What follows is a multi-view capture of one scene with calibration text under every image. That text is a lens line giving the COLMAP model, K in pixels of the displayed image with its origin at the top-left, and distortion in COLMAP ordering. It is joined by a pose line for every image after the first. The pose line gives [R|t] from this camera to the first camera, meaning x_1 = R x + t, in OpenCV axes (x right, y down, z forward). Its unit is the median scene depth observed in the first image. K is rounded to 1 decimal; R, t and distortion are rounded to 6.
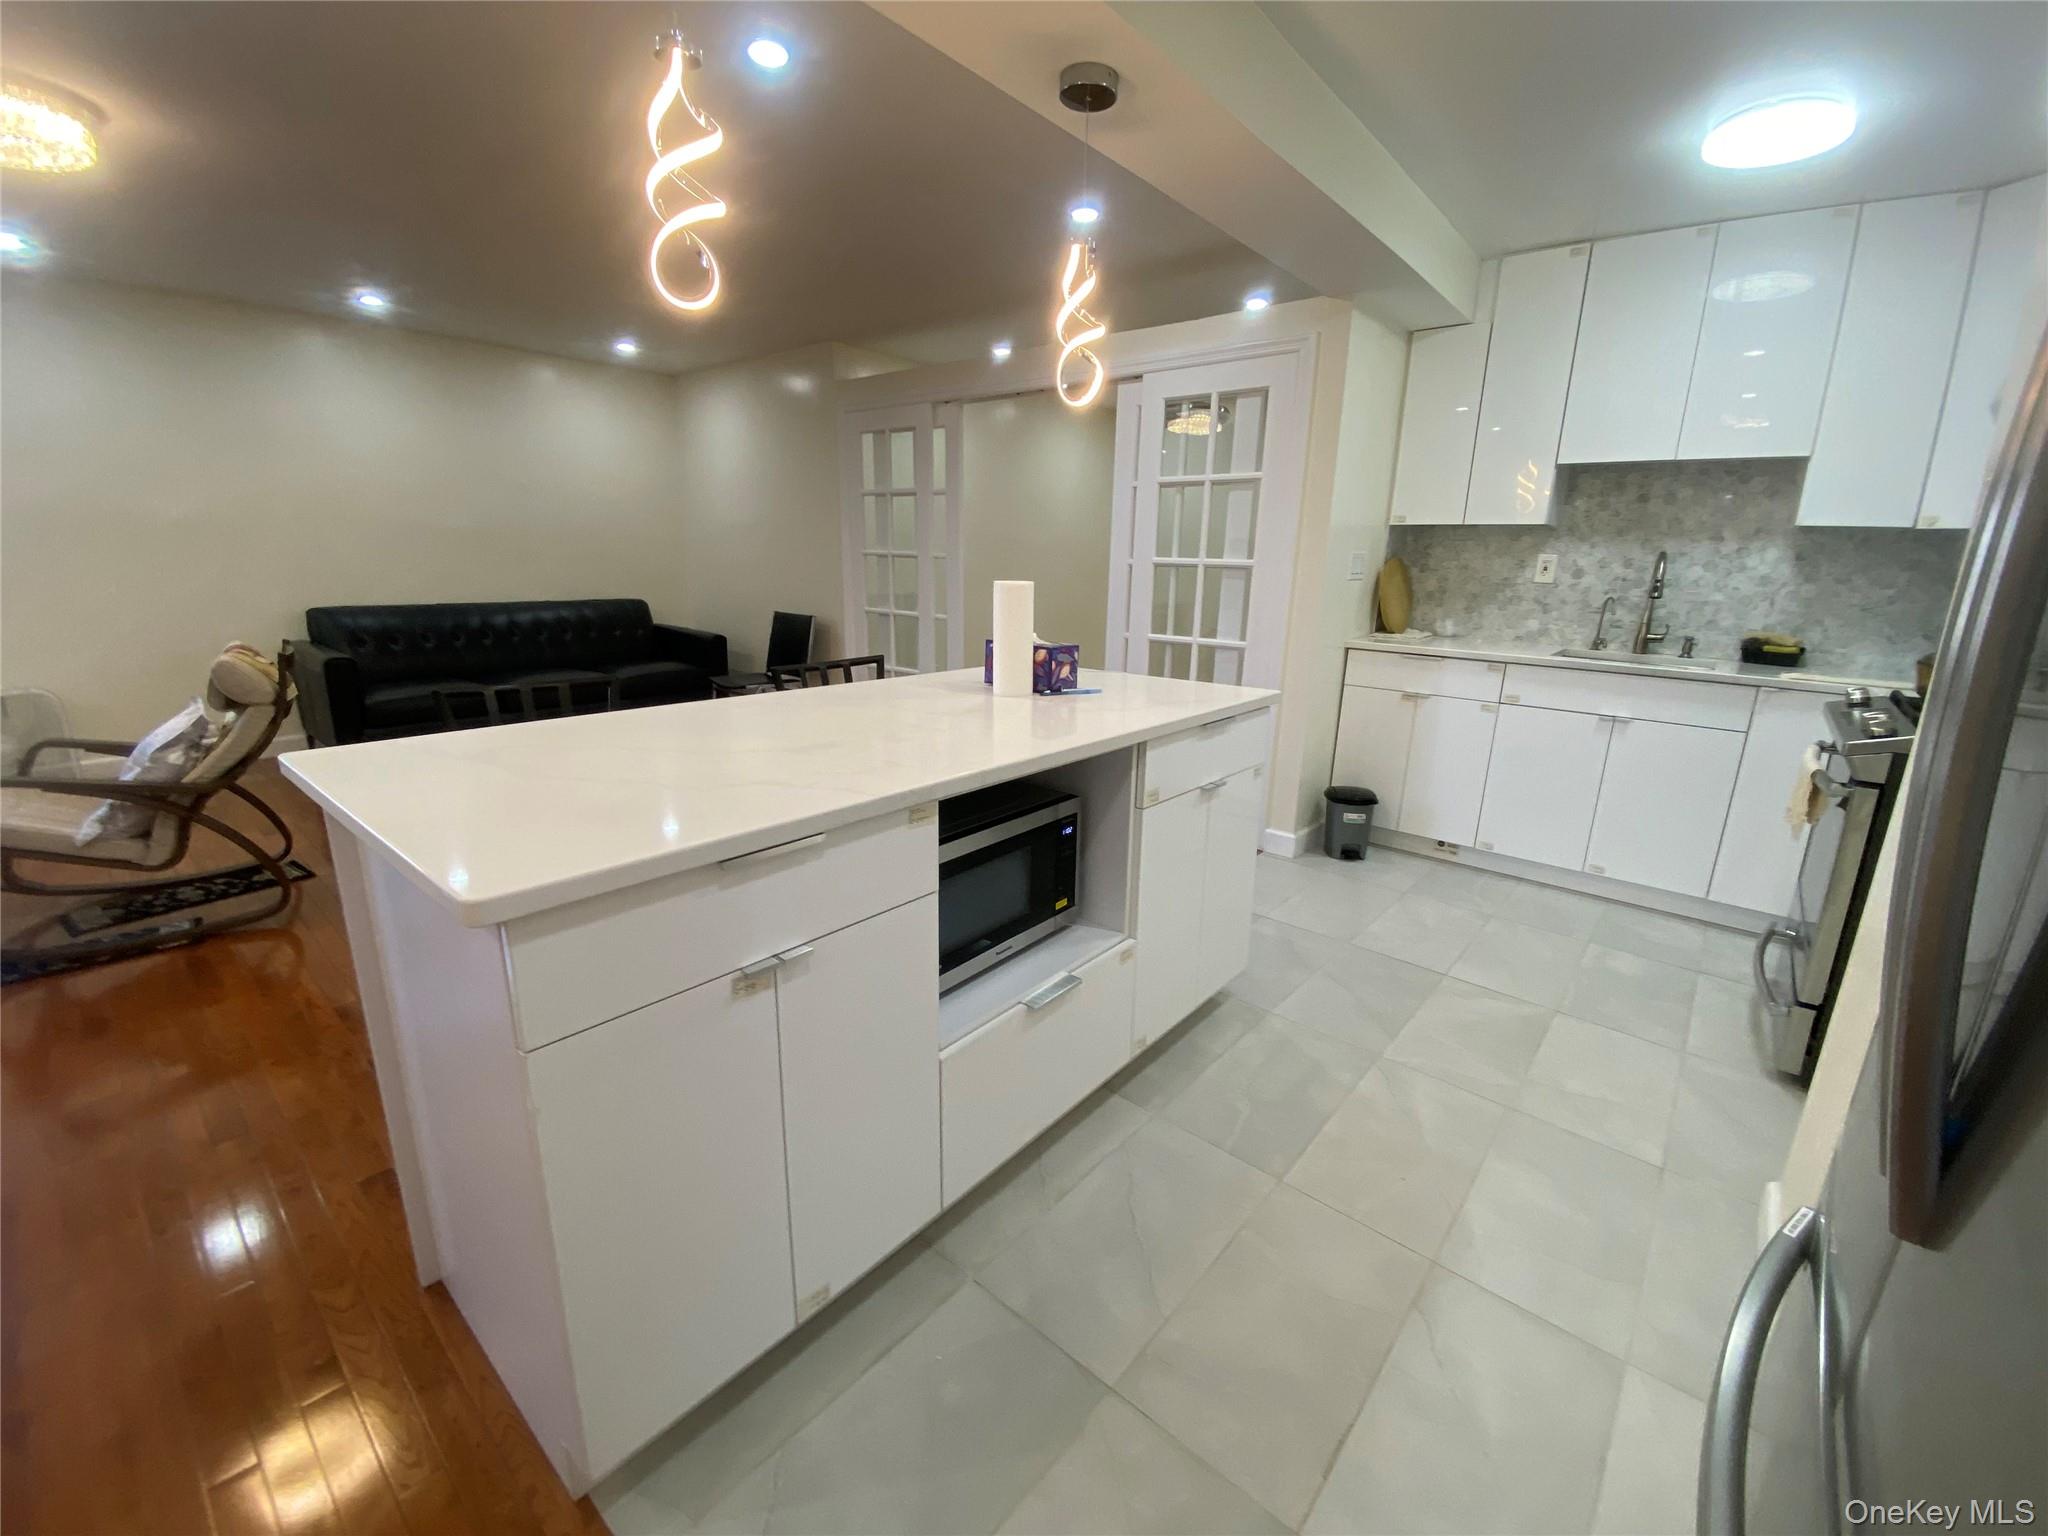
lens RADIAL K [[833.0, 0, 1028.2], [0, 833.0, 766.1], [0, 0, 1]] dist [0.008691, -0.010837]
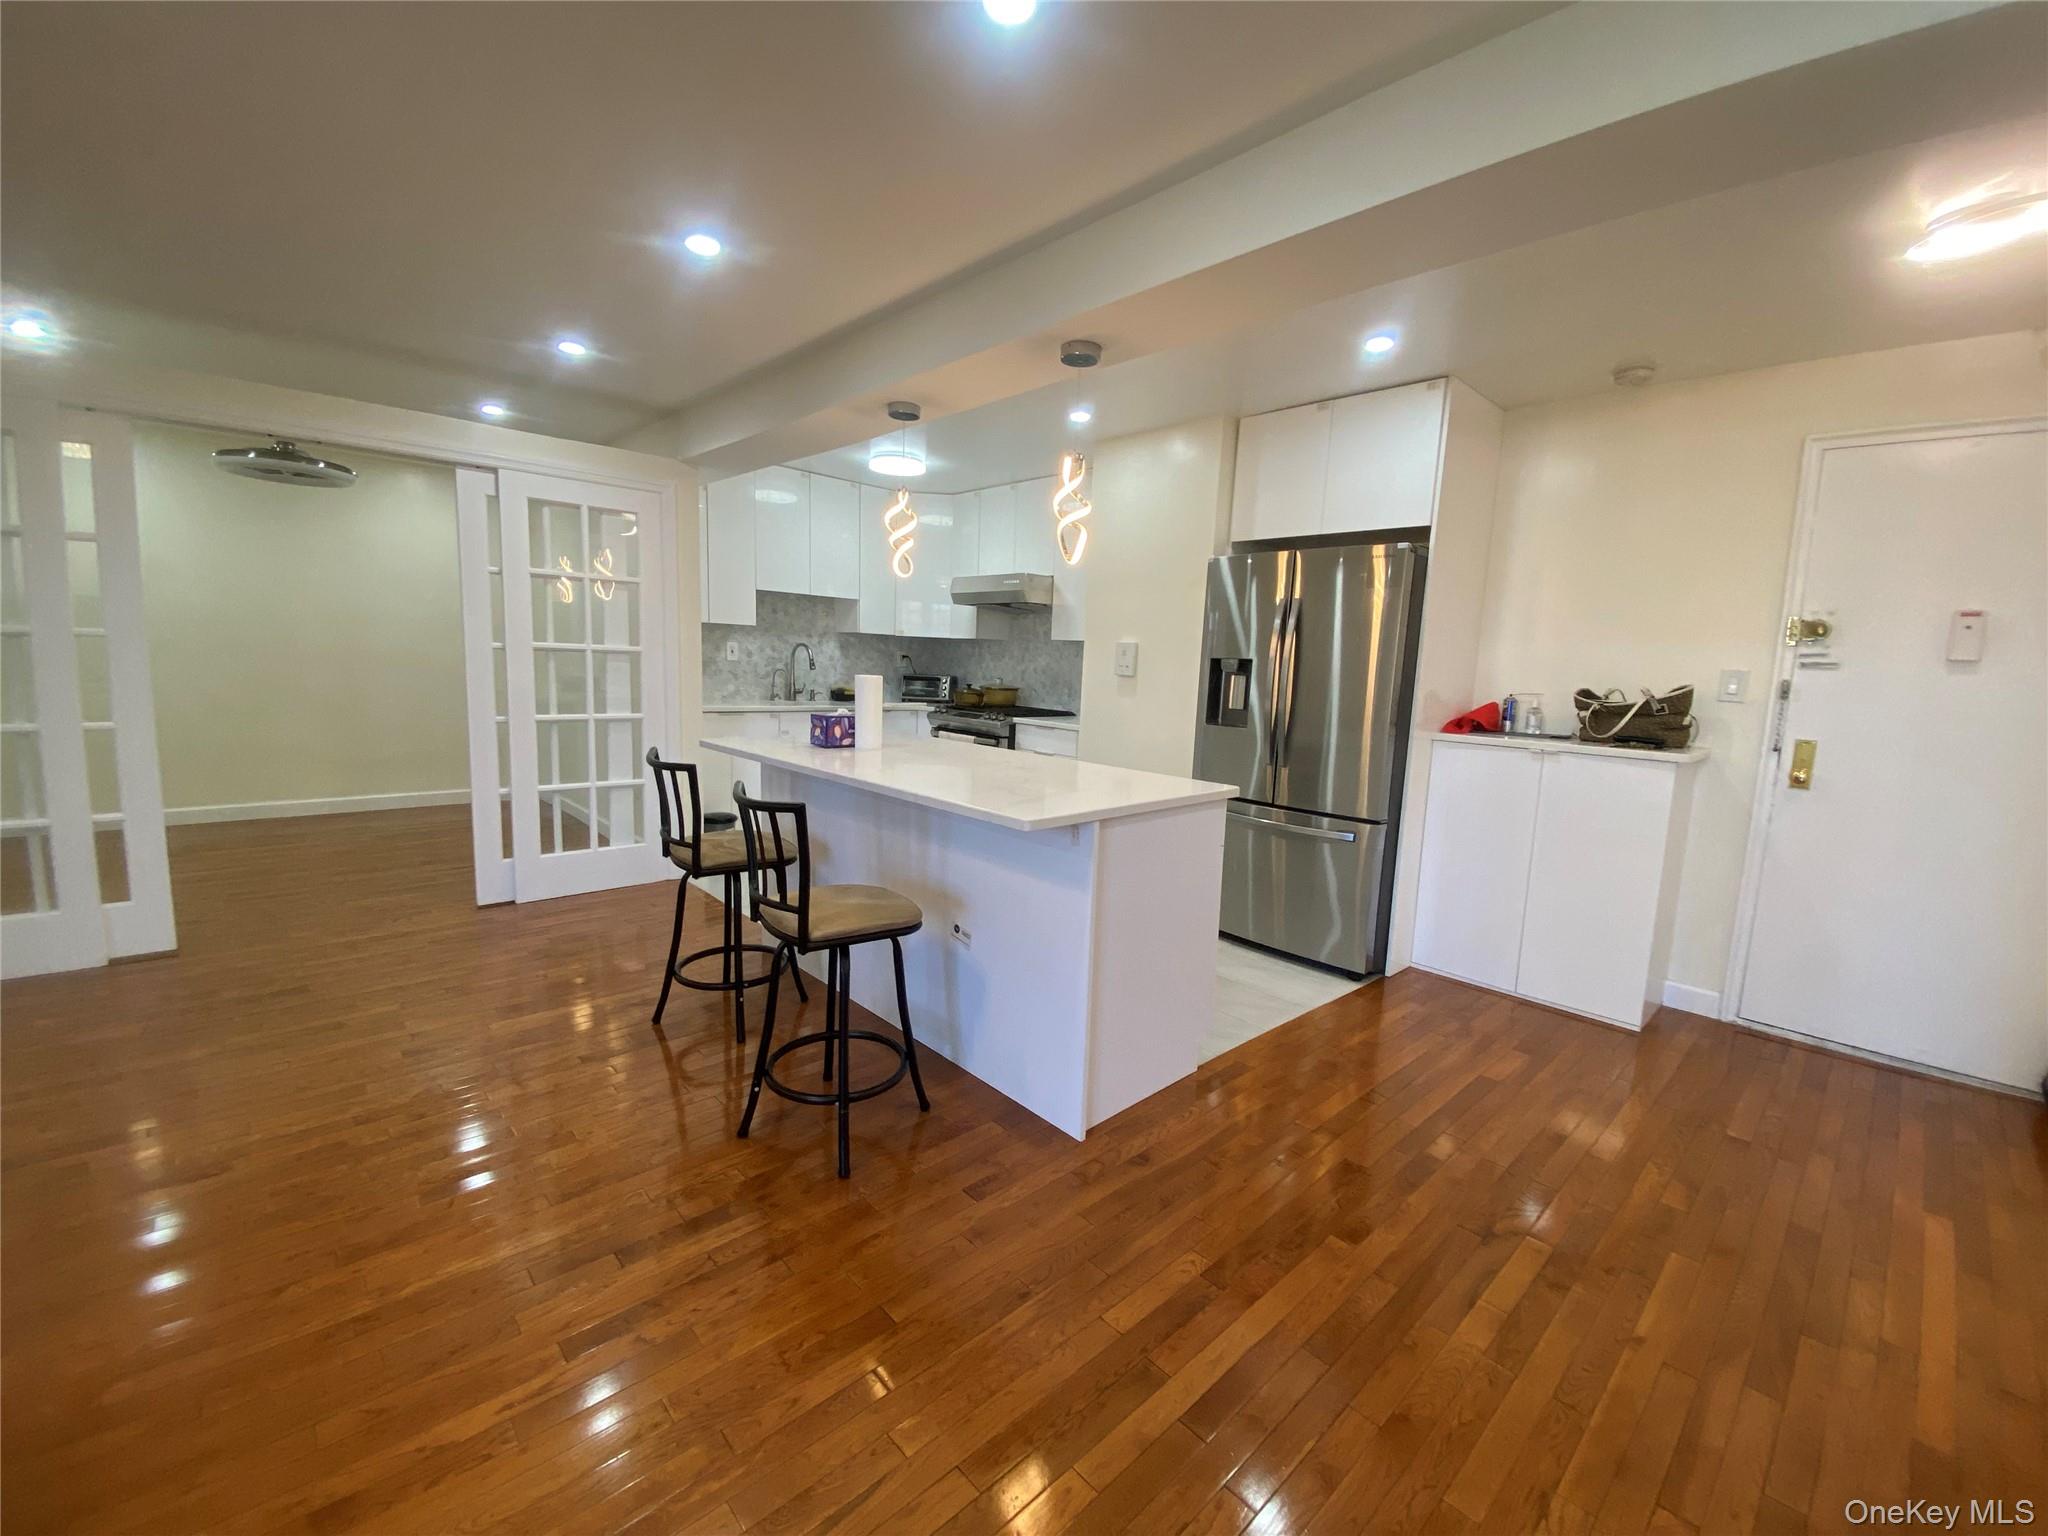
lens RADIAL K [[833.0, 0, 1031.9], [0, 833.0, 764.8], [0, 0, 1]] dist [0.008691, -0.010837]
pose [[0.110748, -0.141134, 0.983777, -0.929301], [0.211192, 0.970600, 0.115469, -0.104525], [-0.971150, 0.194978, 0.137298, 0.325706]]
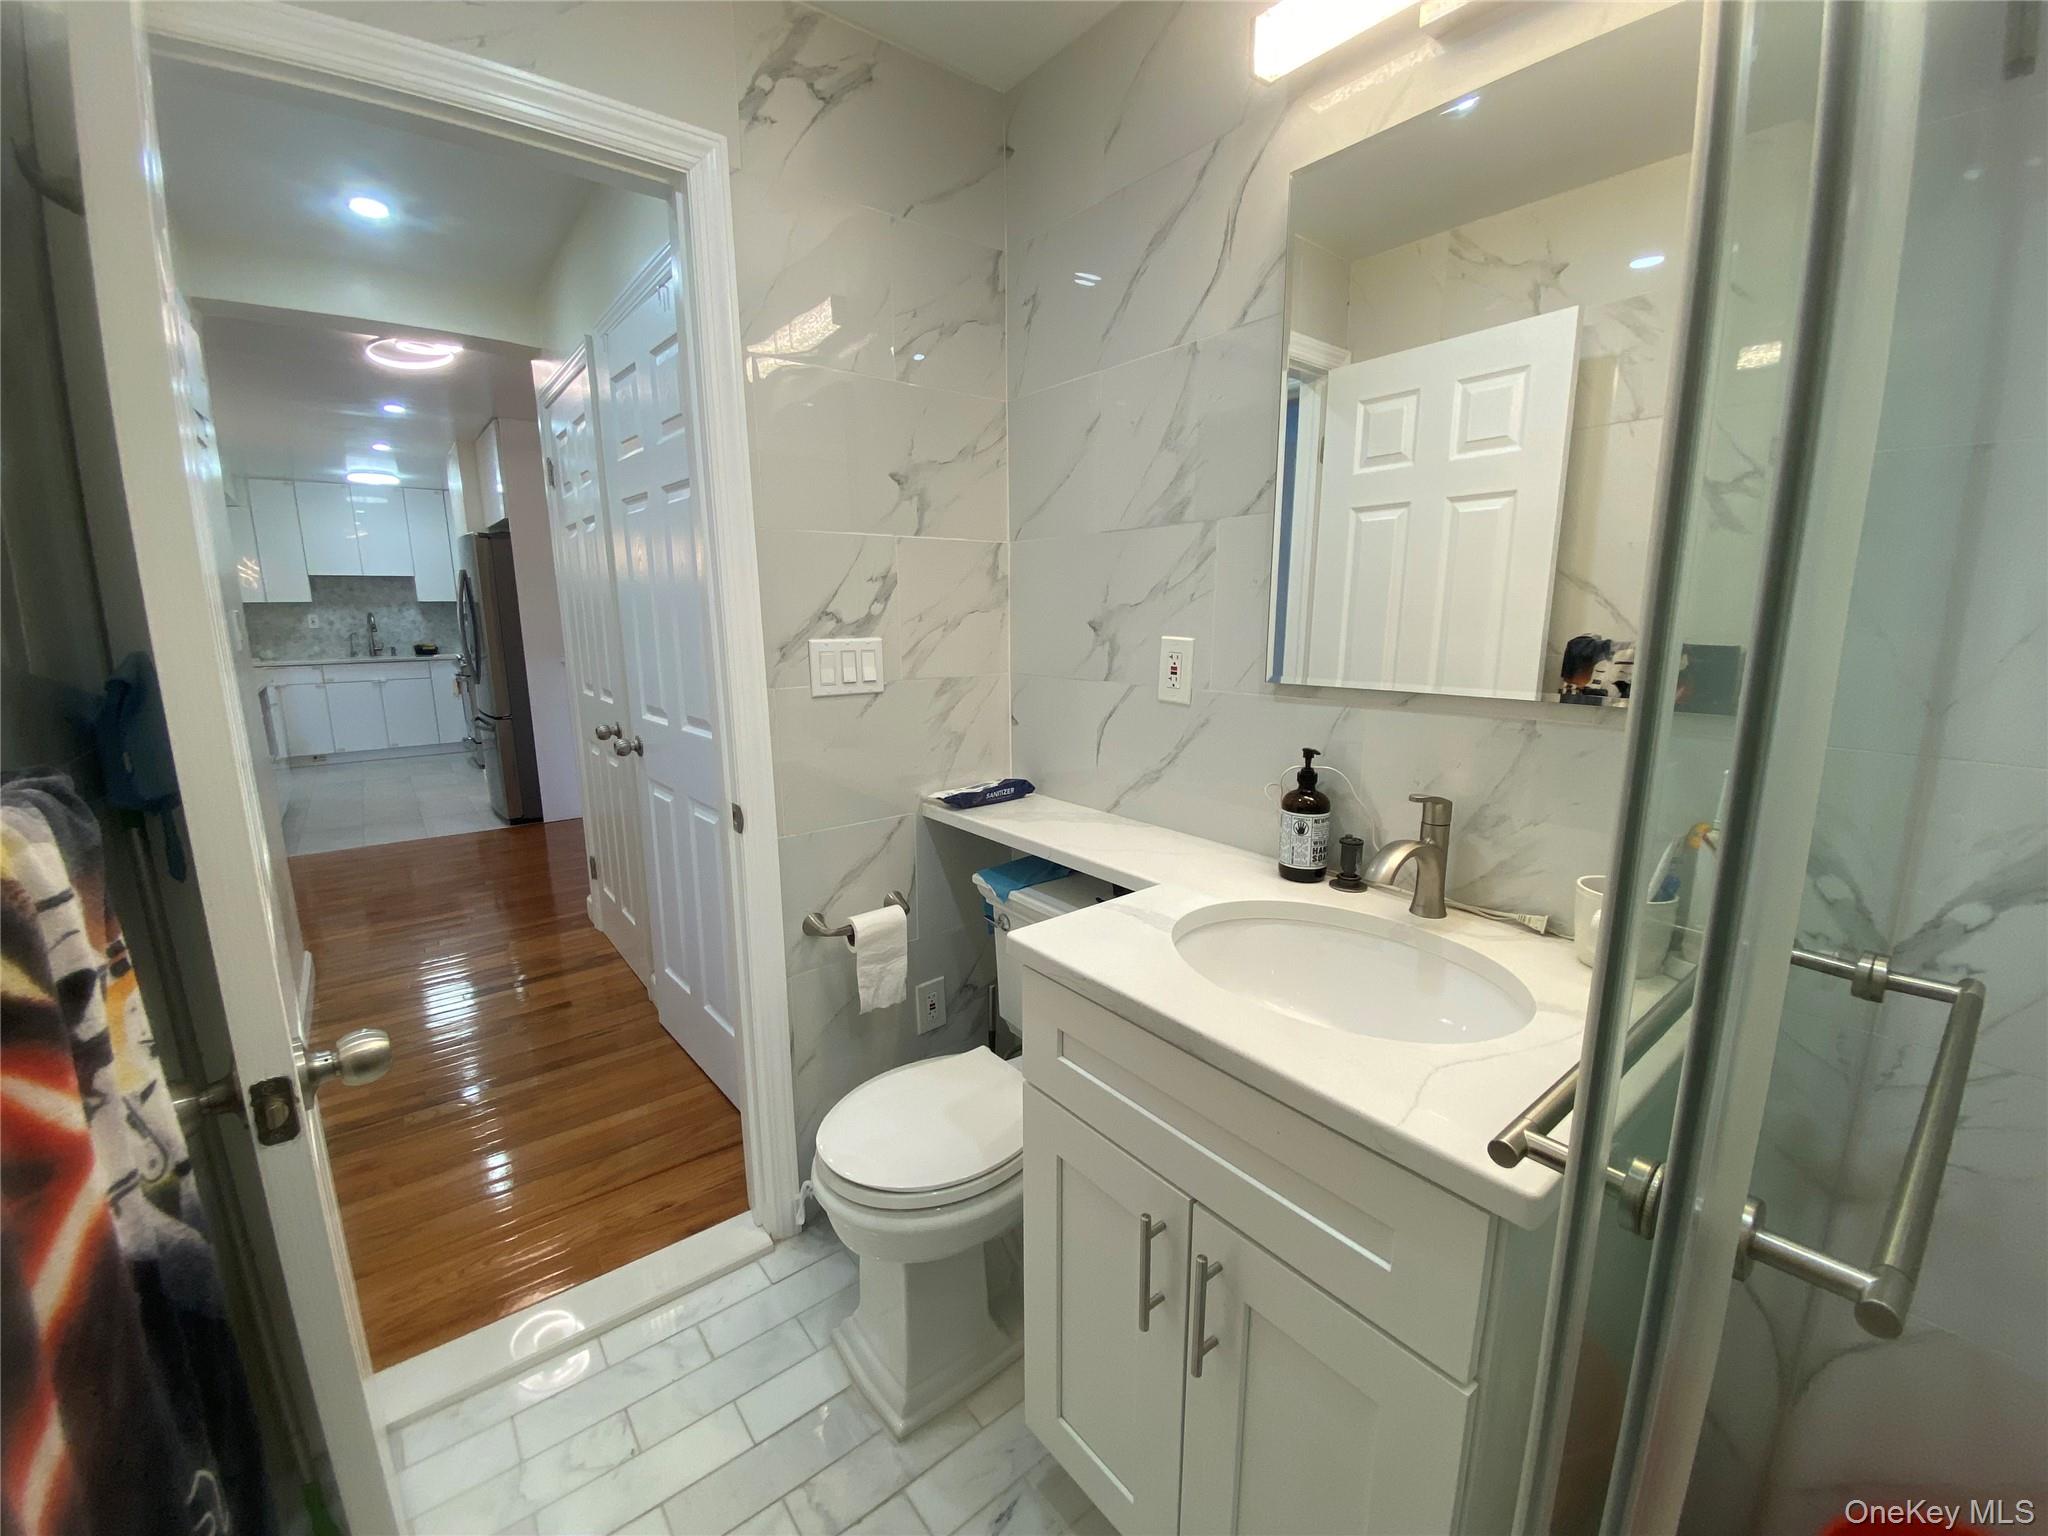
lens RADIAL K [[833.0, 0, 1027.0], [0, 833.0, 770.6], [0, 0, 1]] dist [0.008691, -0.010837]
pose [[0.190591, -0.213526, 0.958166, -1.207713], [0.261300, 0.951880, 0.160150, 0.270317], [-0.946255, 0.219845, 0.237214, -1.189693]]
